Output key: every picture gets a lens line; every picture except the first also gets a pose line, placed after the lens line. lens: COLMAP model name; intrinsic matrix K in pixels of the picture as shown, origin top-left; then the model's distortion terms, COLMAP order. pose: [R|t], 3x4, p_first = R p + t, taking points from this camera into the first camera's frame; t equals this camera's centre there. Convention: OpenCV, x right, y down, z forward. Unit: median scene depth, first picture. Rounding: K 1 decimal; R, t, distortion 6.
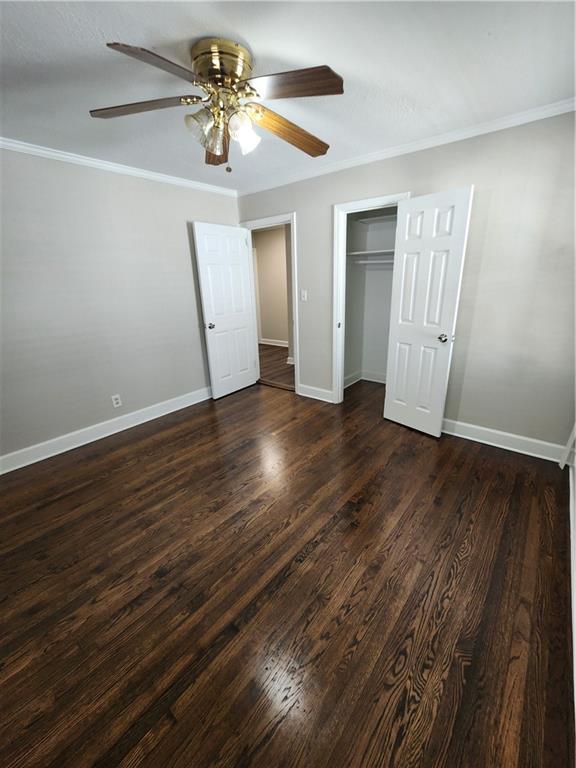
lens RADIAL K [[318.4, 0, 298.0], [0, 318.4, 386.0], [0, 0, 1]] dist [0.001942, 0.000190]
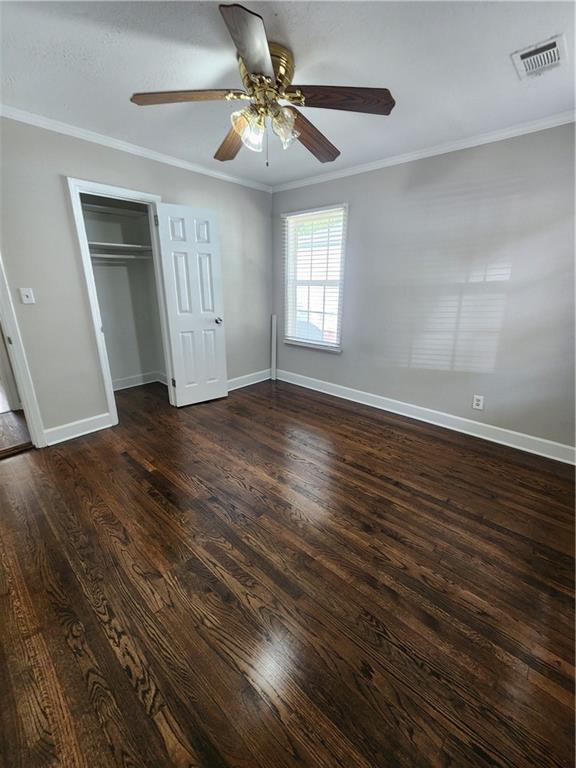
lens RADIAL K [[317.6, 0, 294.7], [0, 317.6, 382.6], [0, 0, 1]] dist [0.002751, 0.000263]
pose [[0.045395, -0.289001, 0.956252, -1.083047], [0.314400, 0.912728, 0.260922, -0.199382], [-0.948205, 0.288801, 0.132295, 0.750594]]
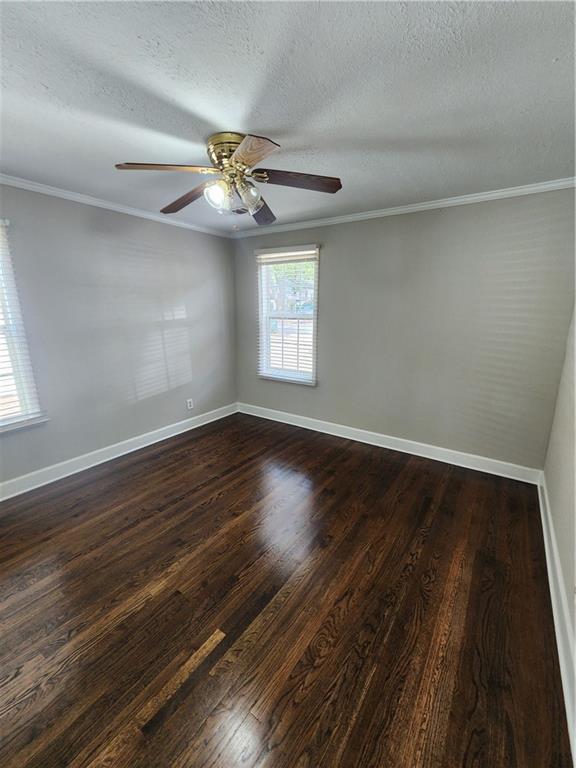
lens RADIAL K [[311.7, 0, 294.6], [0, 311.7, 392.6], [0, 0, 1]] dist [0.002519, -0.000014]
pose [[-0.996090, 0.048233, -0.074016, -0.253528], [-0.001492, 0.828511, 0.559972, -0.617496], [0.088332, 0.557892, -0.825199, 1.760433]]
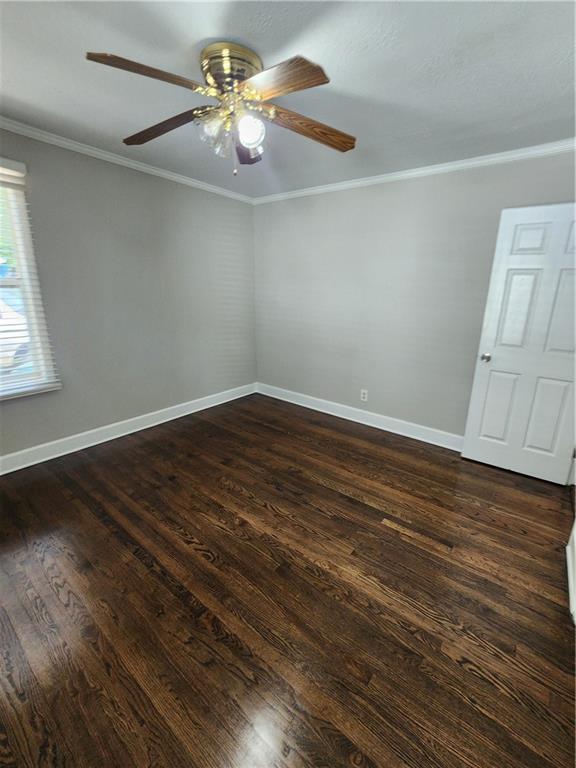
lens RADIAL K [[326.5, 0, 300.4], [0, 326.5, 384.3], [0, 0, 1]] dist [-0.003239, -0.000221]
pose [[0.021409, 0.318425, -0.947706, 0.688440], [-0.352140, 0.889579, 0.290939, -0.347599], [0.935702, 0.327497, 0.131175, 0.965504]]
